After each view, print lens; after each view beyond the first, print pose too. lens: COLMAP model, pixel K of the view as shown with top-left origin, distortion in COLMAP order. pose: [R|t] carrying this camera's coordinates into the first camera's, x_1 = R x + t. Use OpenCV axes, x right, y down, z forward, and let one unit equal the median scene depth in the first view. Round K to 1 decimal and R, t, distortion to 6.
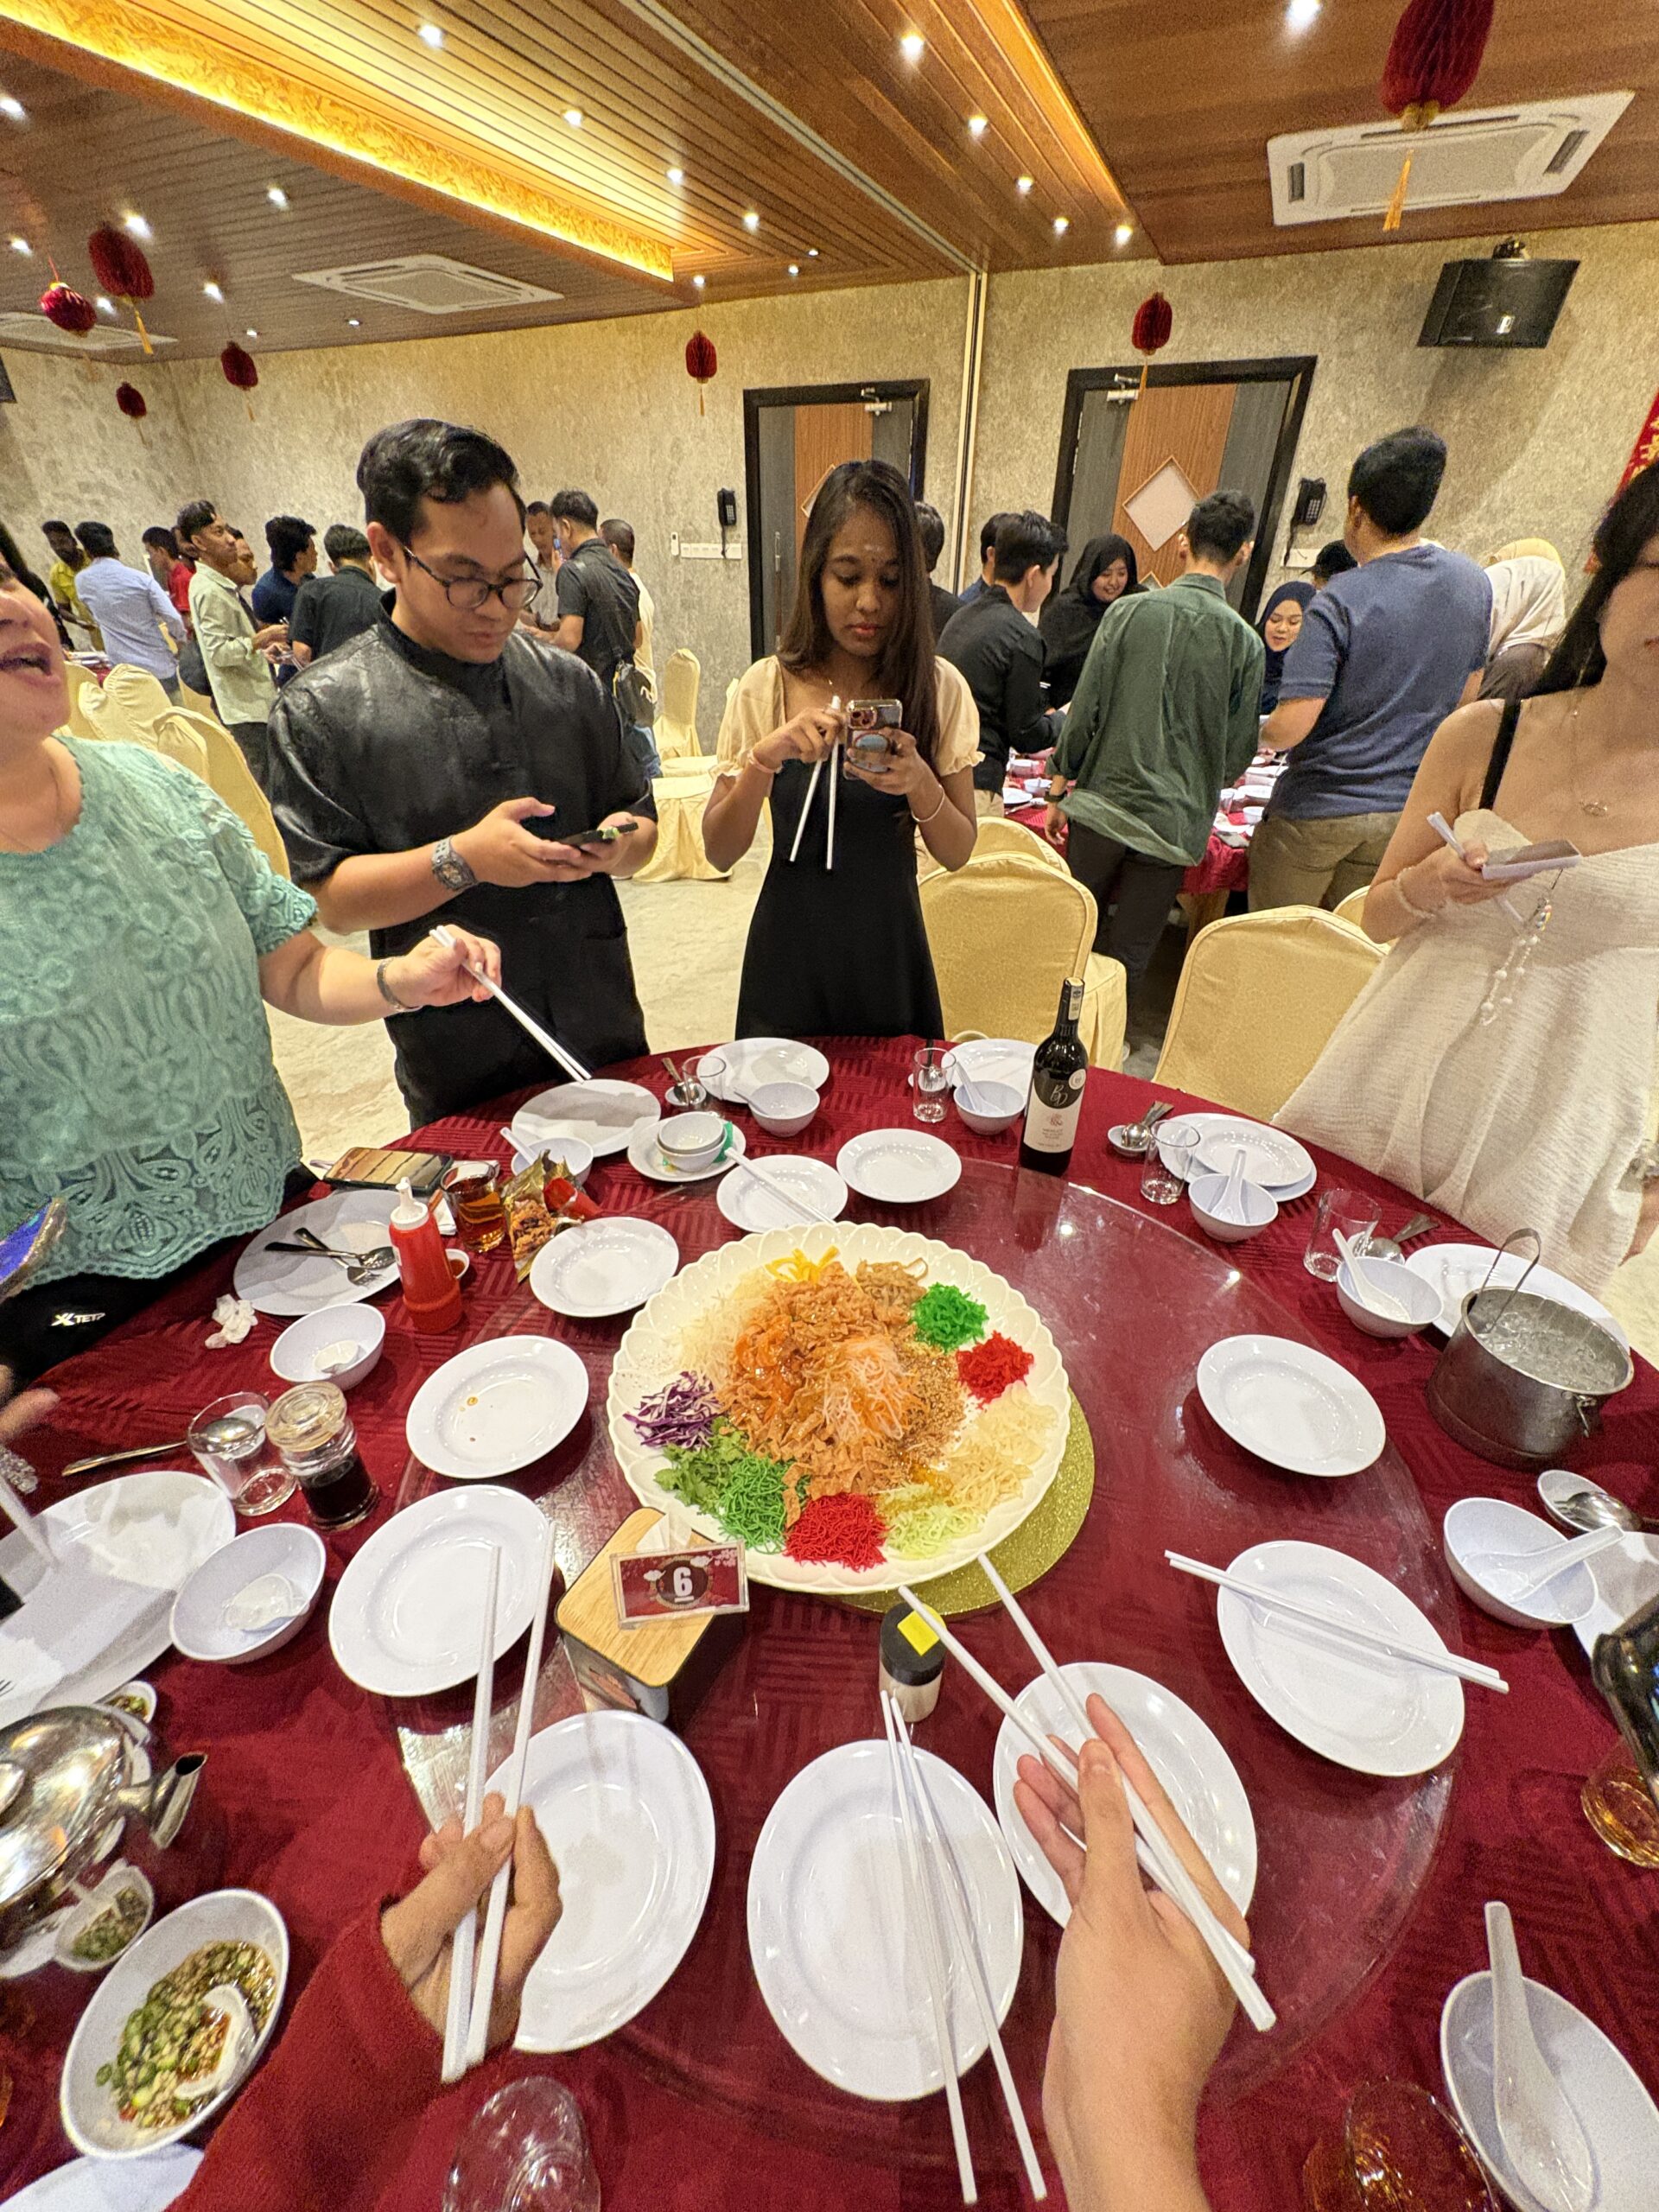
lens RADIAL K [[884.5, 0, 826.0], [0, 884.5, 1108.6], [0, 0, 1]] dist [-0.001181, -0.000361]
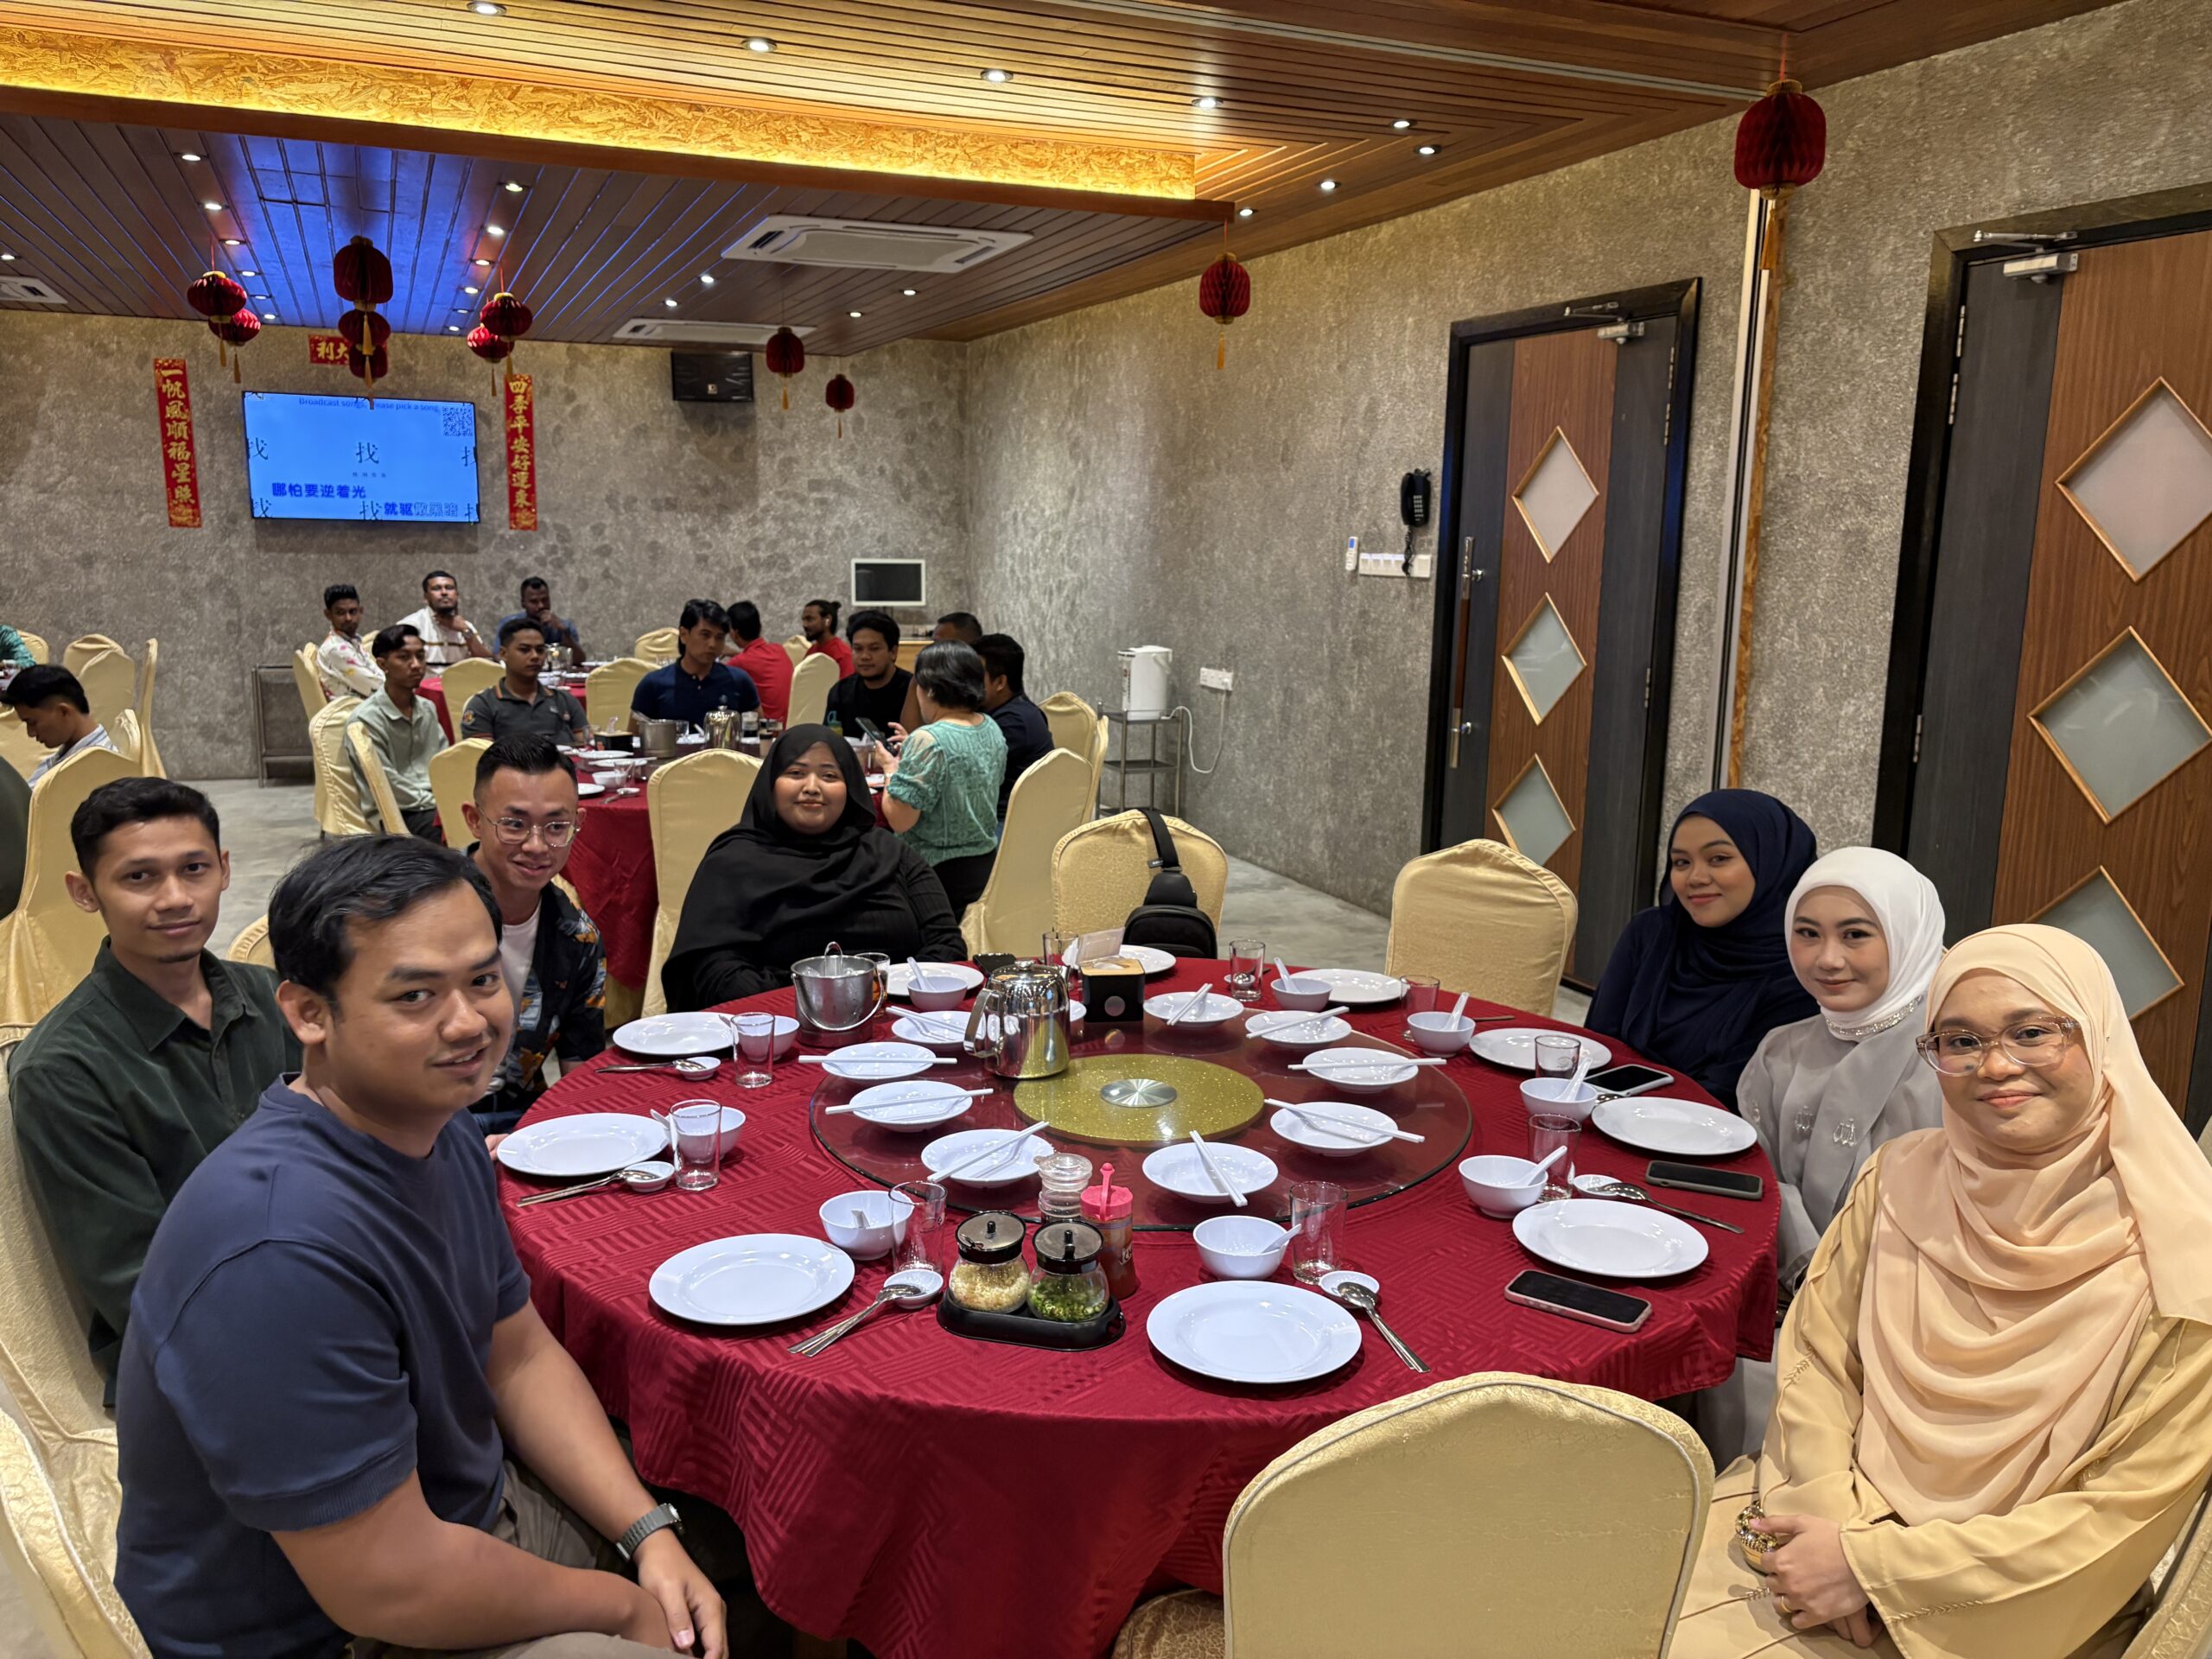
lens RADIAL K [[1716.9, 0, 1132.0], [0, 1716.9, 824.9], [0, 0, 1]] dist [0.049079, -0.057052]
pose [[0.744753, 0.113211, -0.657668, 0.492545], [-0.367633, 0.892081, -0.262750, -0.146967], [0.556947, 0.437464, 0.706000, 0.226696]]
